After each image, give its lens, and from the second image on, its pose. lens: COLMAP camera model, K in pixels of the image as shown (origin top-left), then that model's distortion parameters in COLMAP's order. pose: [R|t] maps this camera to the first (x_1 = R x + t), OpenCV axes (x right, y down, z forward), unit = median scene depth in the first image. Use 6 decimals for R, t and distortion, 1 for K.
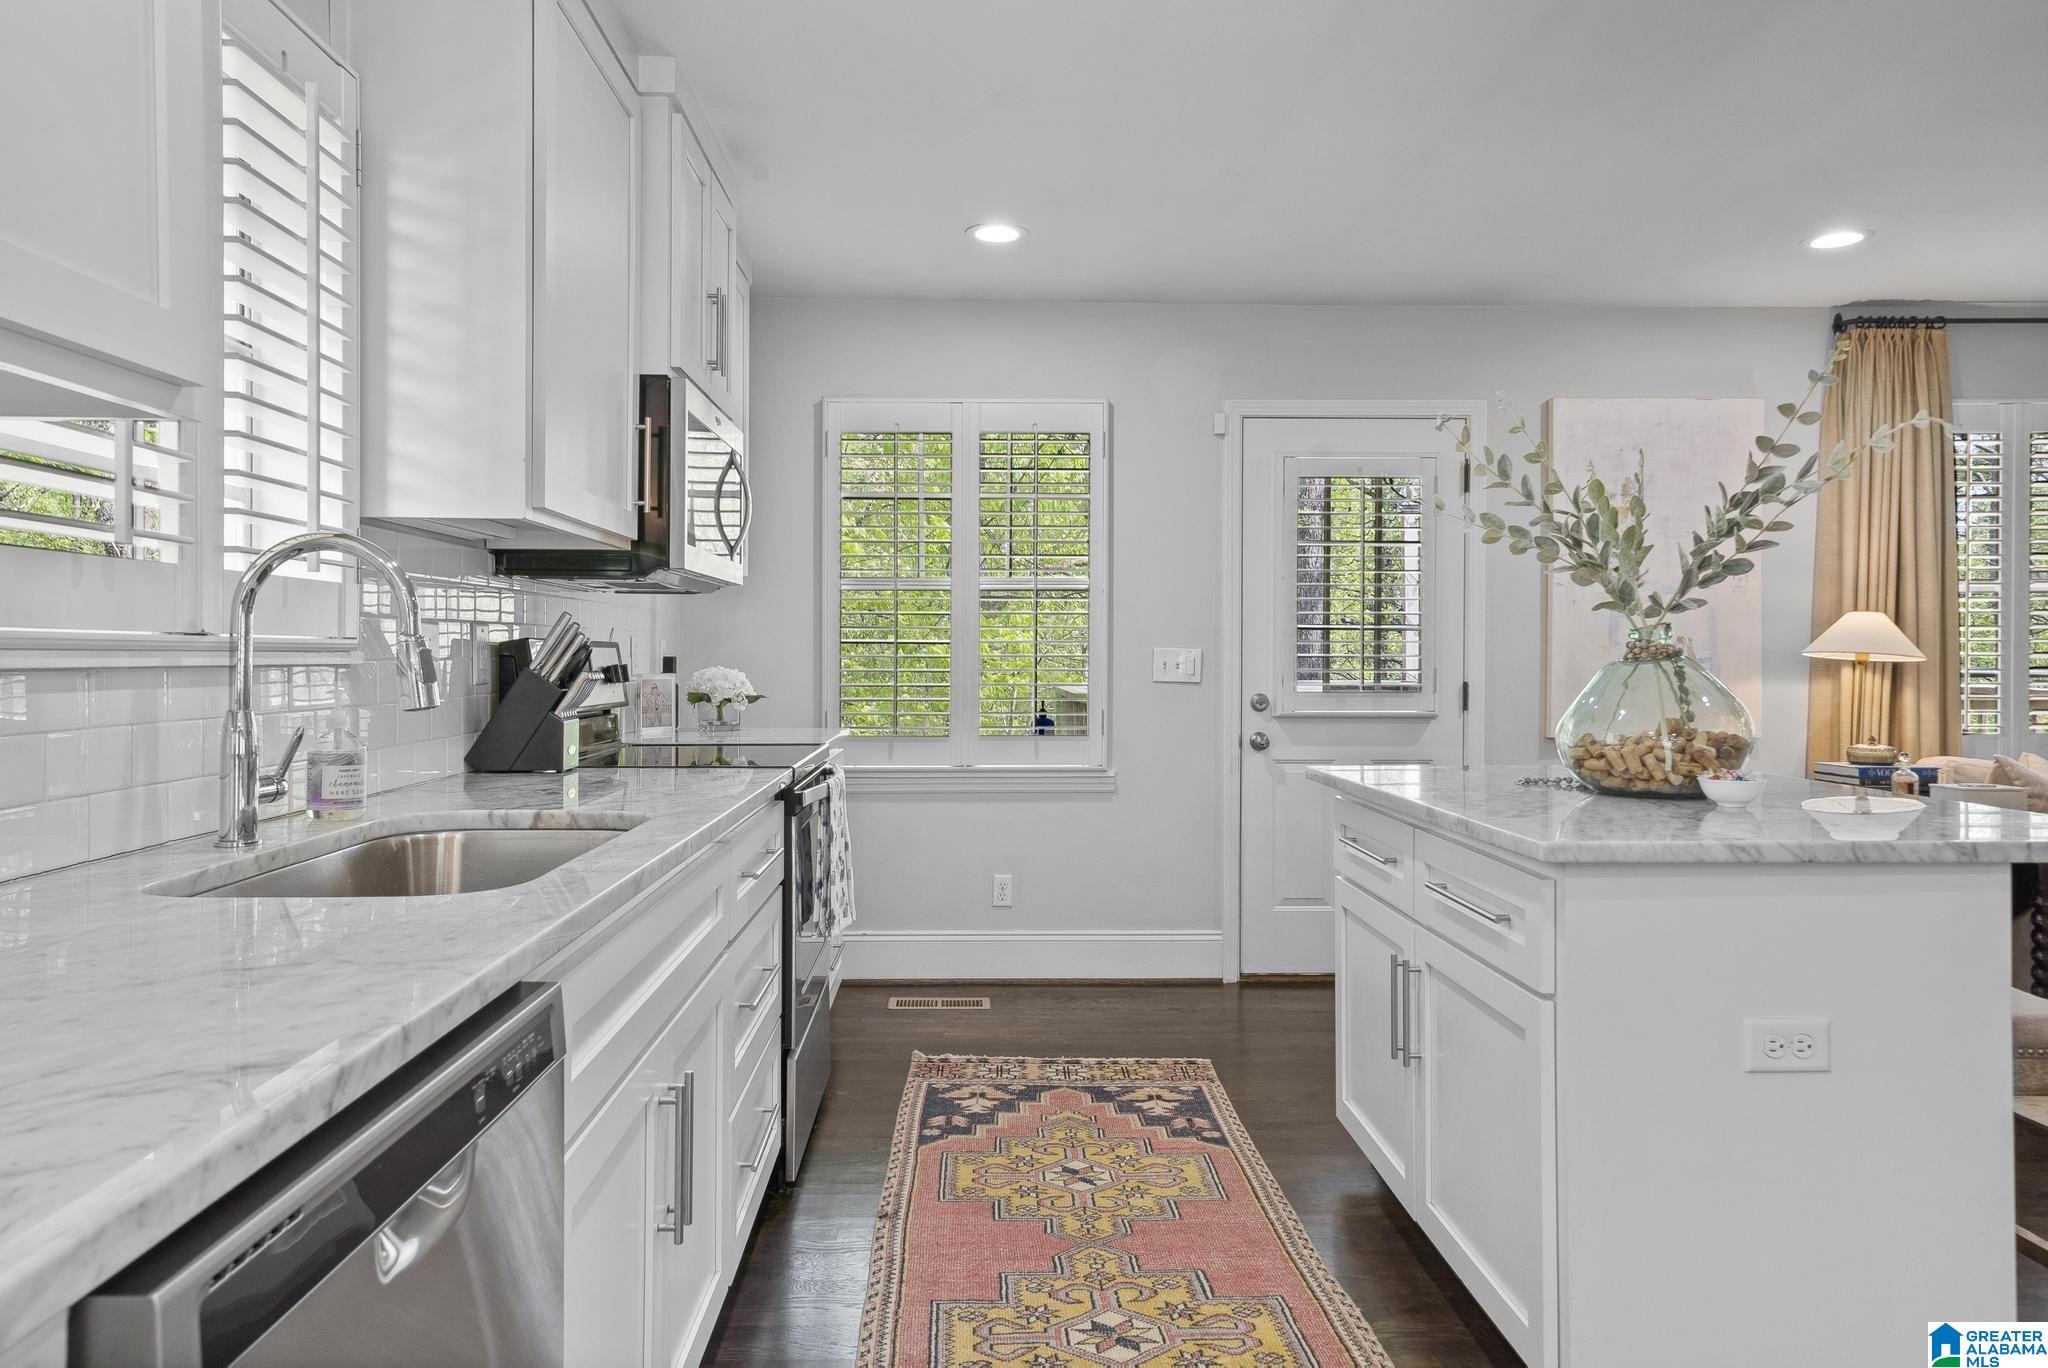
lens RADIAL K [[1340.3, 0, 1006.5], [0, 1340.3, 671.6], [0, 0, 1]] dist [0.020032, 0.001317]
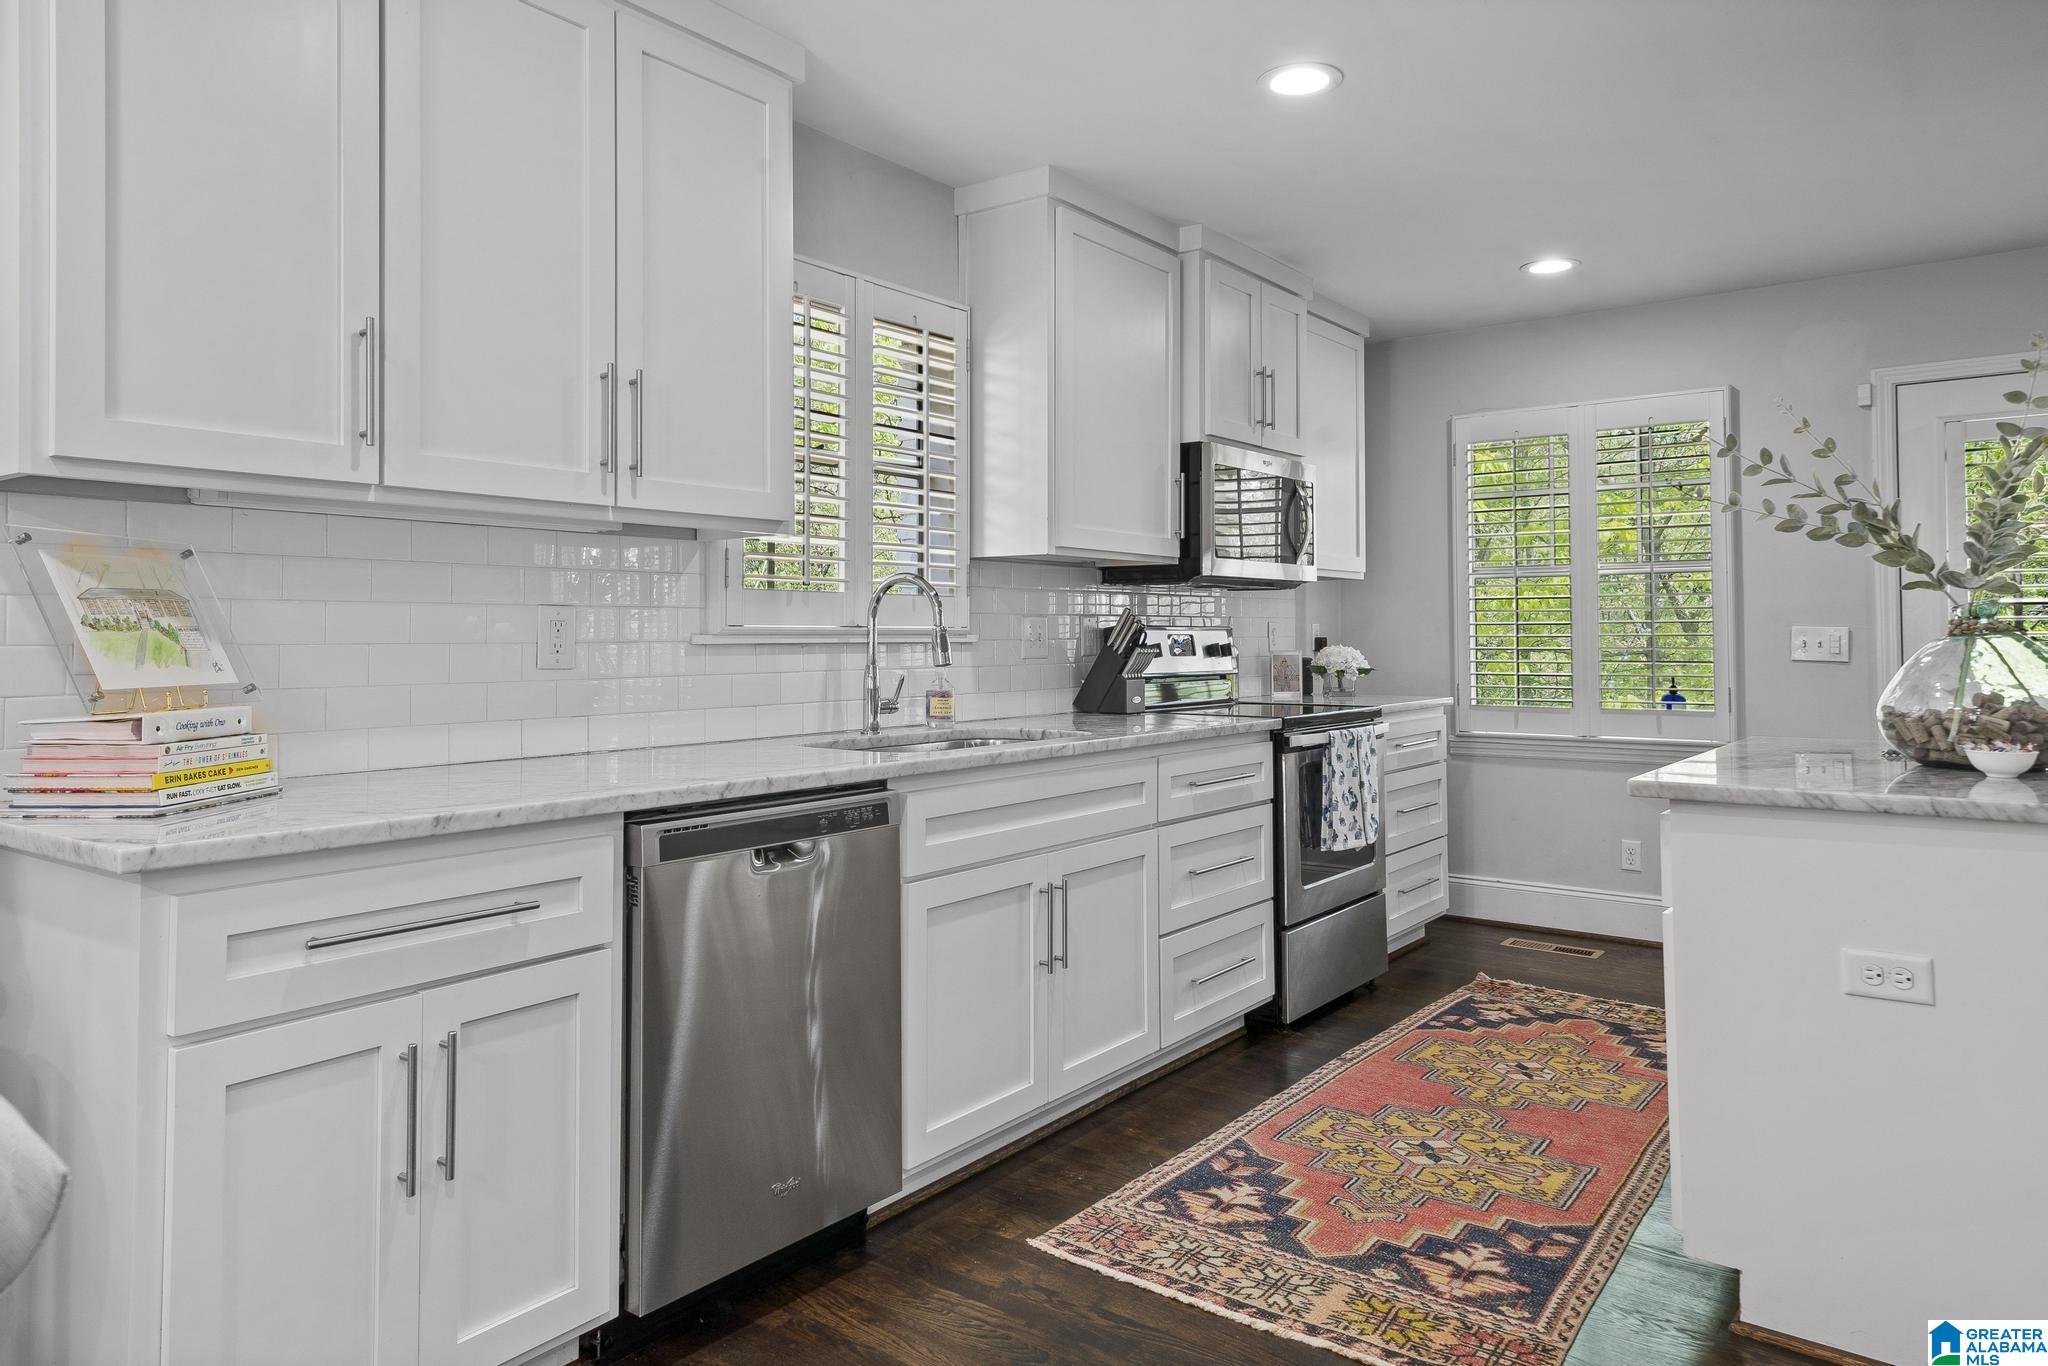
lens RADIAL K [[1325.5, 0, 1030.0], [0, 1325.5, 626.9], [0, 0, 1]] dist [0.021895, 0.001301]
pose [[0.785571, -0.009748, -0.618695, 0.401002], [-0.002113, 0.999828, -0.018436, 0.003440], [0.618769, 0.015790, 0.785415, -0.187023]]
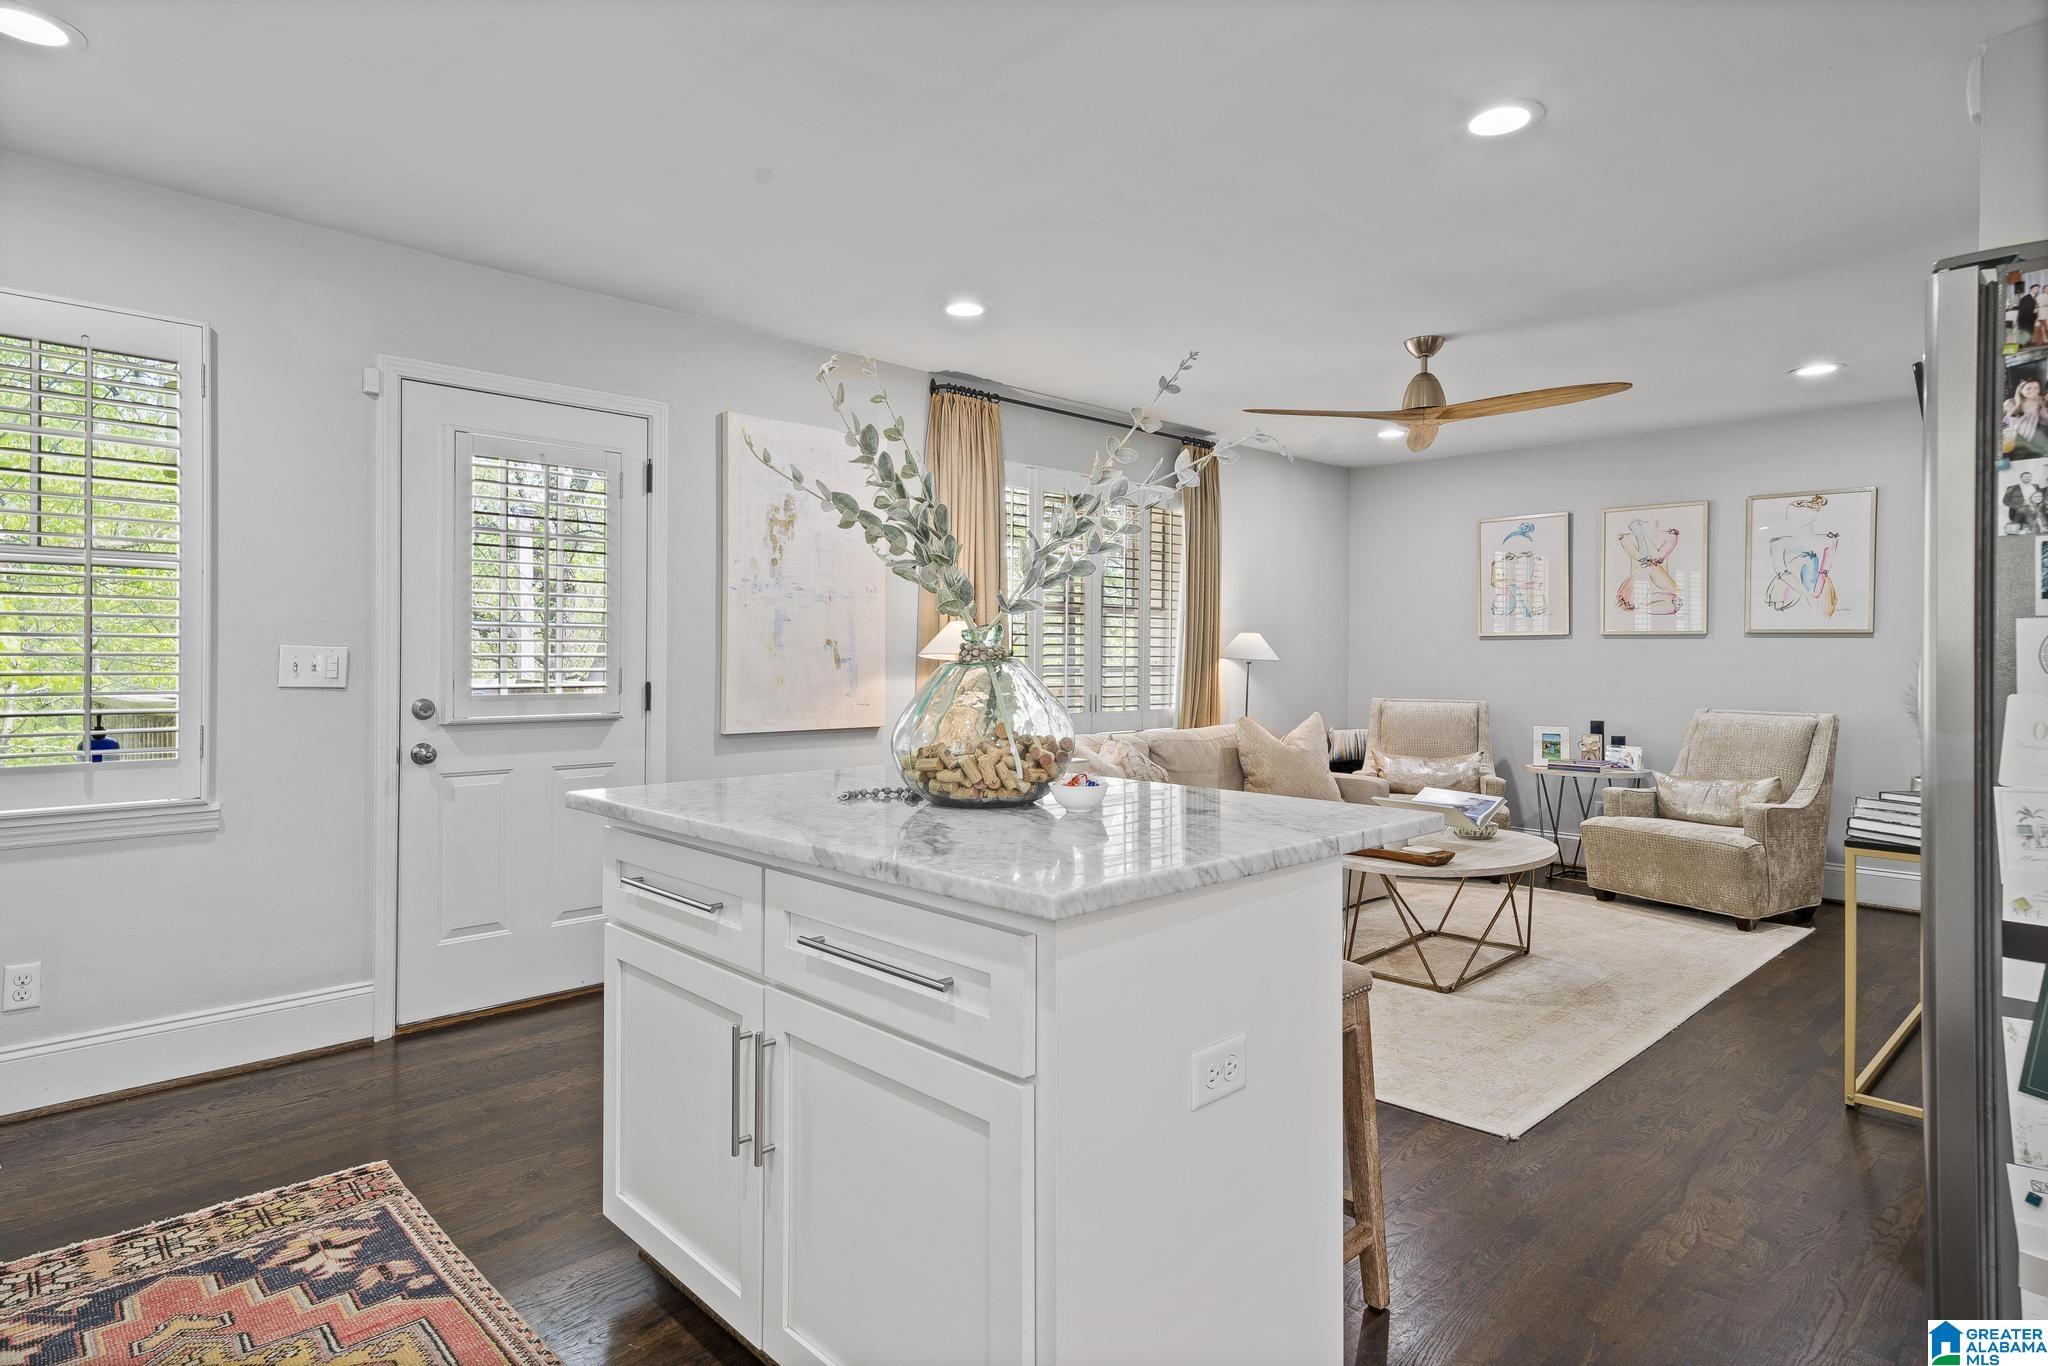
lens RADIAL K [[1132.9, 0, 1010.0], [0, 1132.9, 656.9], [0, 0, 1]] dist [0.014921, 0.006487]
pose [[0.739942, 0.002158, 0.672668, -0.037996], [0.004497, 0.999957, -0.008155, -0.004354], [-0.672656, 0.009059, 0.739900, 0.286056]]
